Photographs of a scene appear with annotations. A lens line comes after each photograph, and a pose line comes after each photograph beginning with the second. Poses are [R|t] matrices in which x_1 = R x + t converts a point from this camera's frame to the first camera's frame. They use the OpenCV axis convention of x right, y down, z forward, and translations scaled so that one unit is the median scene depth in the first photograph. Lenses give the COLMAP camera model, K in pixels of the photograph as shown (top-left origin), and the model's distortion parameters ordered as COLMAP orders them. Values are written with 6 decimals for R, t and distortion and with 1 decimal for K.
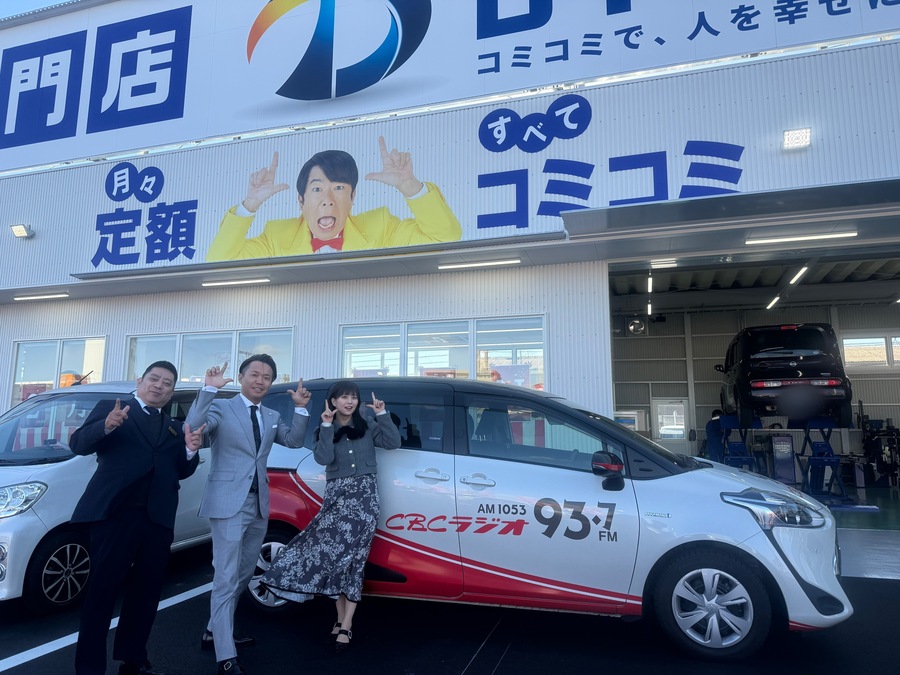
lens RADIAL K [[624.5, 0, 444.2], [0, 624.5, 336.6], [0, 0, 1]] dist [0.025578, -0.029239]
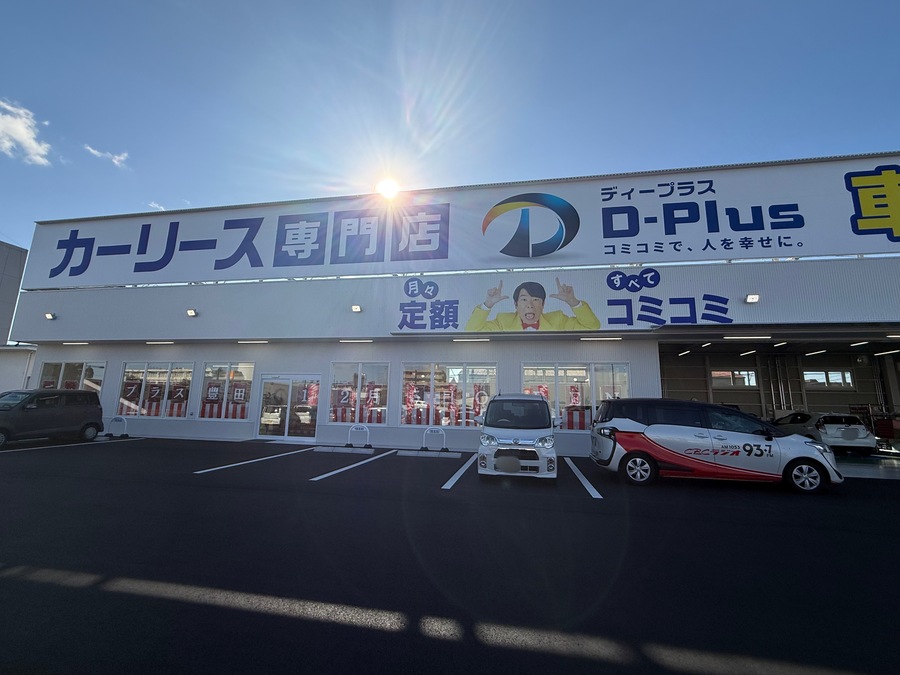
lens RADIAL K [[390.2, 0, 450.8], [0, 390.2, 338.1], [0, 0, 1]] dist [-0.001599, 0.000795]
pose [[0.992673, 0.035563, 0.115478, -0.662907], [-0.032739, 0.999119, -0.026265, -0.068238], [-0.116310, 0.022292, 0.992963, -0.317969]]
